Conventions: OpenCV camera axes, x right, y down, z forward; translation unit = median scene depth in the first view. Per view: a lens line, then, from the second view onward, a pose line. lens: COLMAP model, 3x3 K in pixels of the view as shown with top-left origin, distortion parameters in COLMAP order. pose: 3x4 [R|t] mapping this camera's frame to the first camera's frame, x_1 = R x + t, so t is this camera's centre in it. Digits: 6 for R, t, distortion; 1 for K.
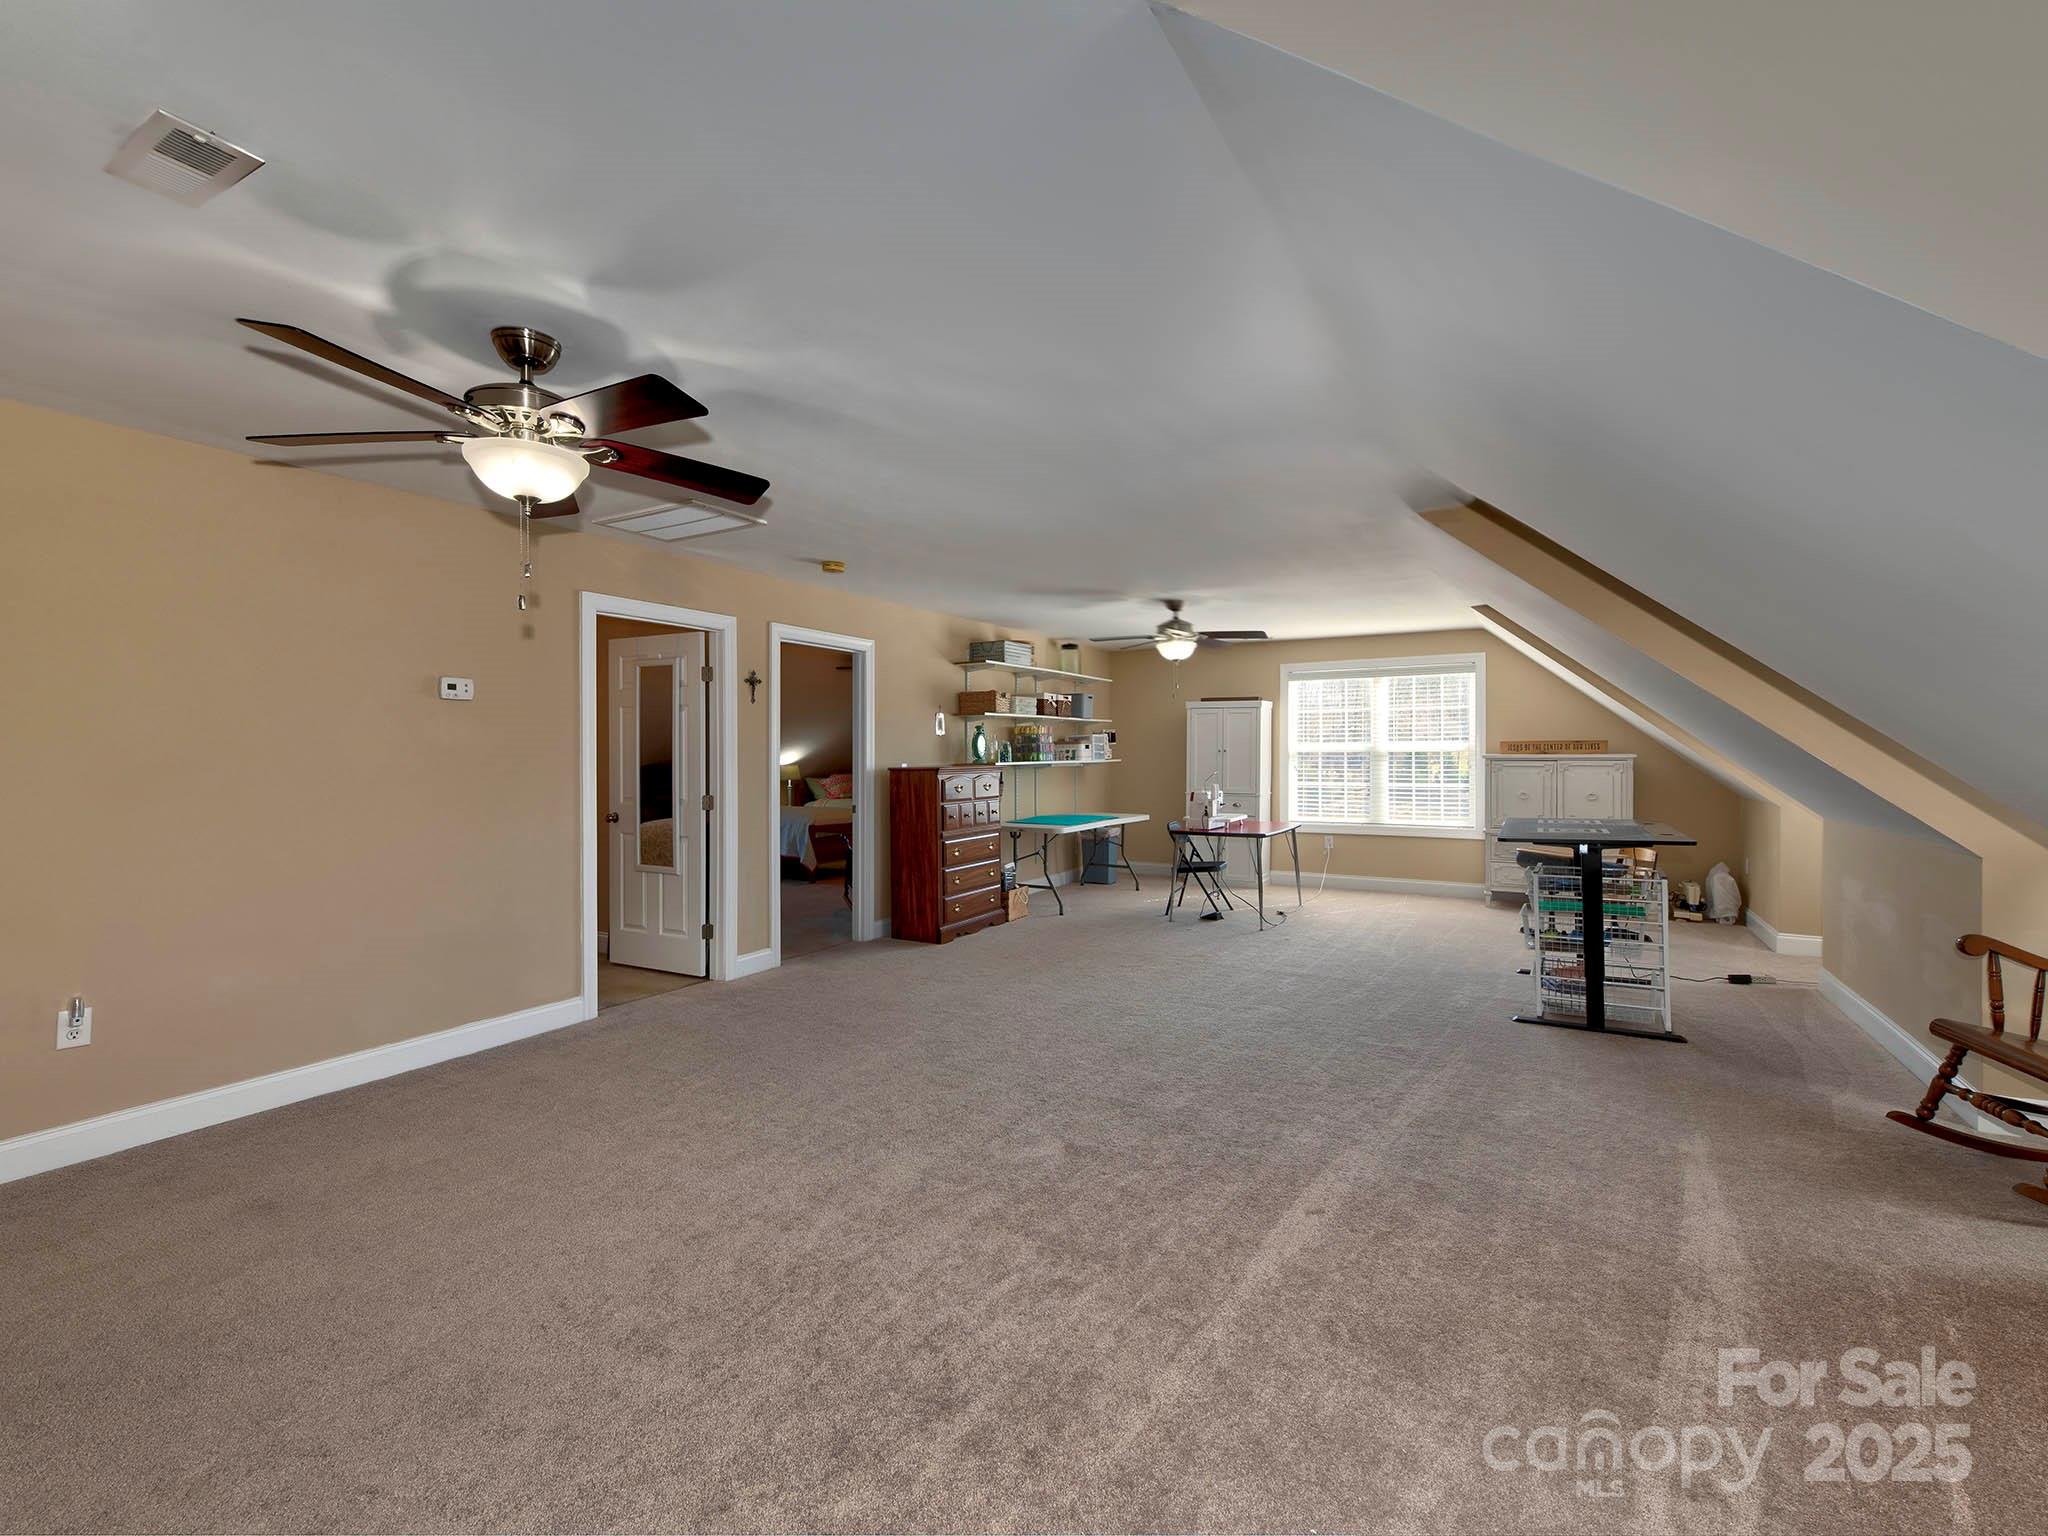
lens RADIAL K [[895.3, 0, 1024.2], [0, 895.3, 756.2], [0, 0, 1]] dist [0.013549, -0.002911]
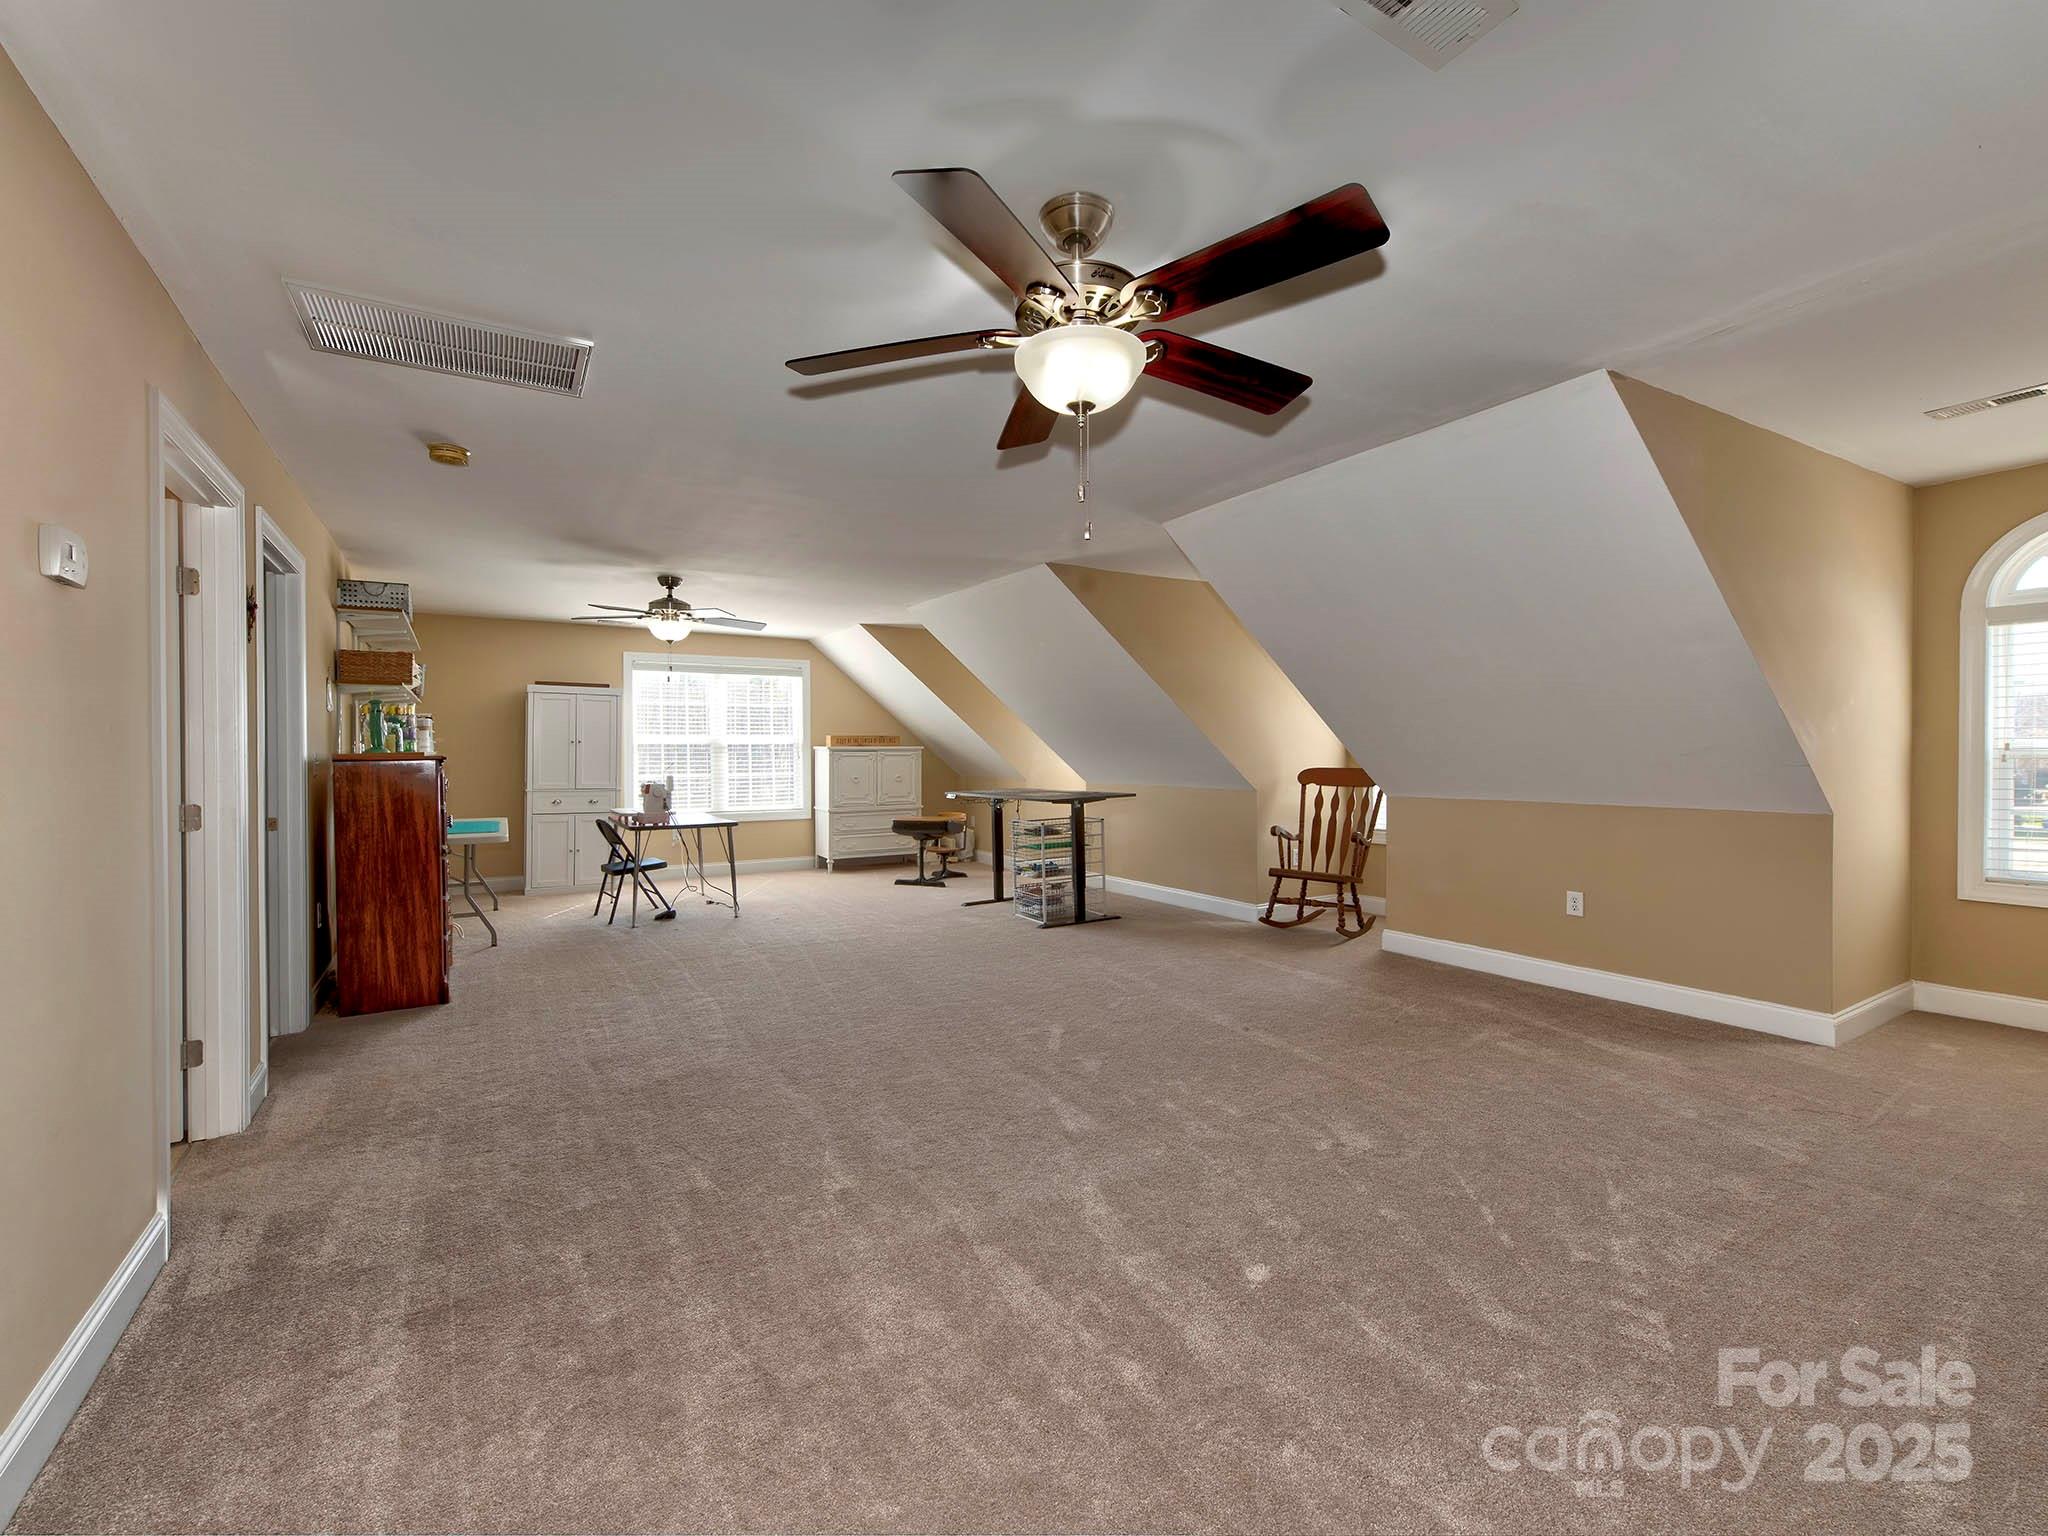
lens RADIAL K [[895.3, 0, 1027.0], [0, 895.3, 764.6], [0, 0, 1]] dist [0.013549, -0.002911]
pose [[0.462298, -0.011694, 0.886648, -0.434541], [0.005489, 0.999932, 0.010326, 0.011732], [-0.886708, 0.000093, 0.462330, 0.217049]]
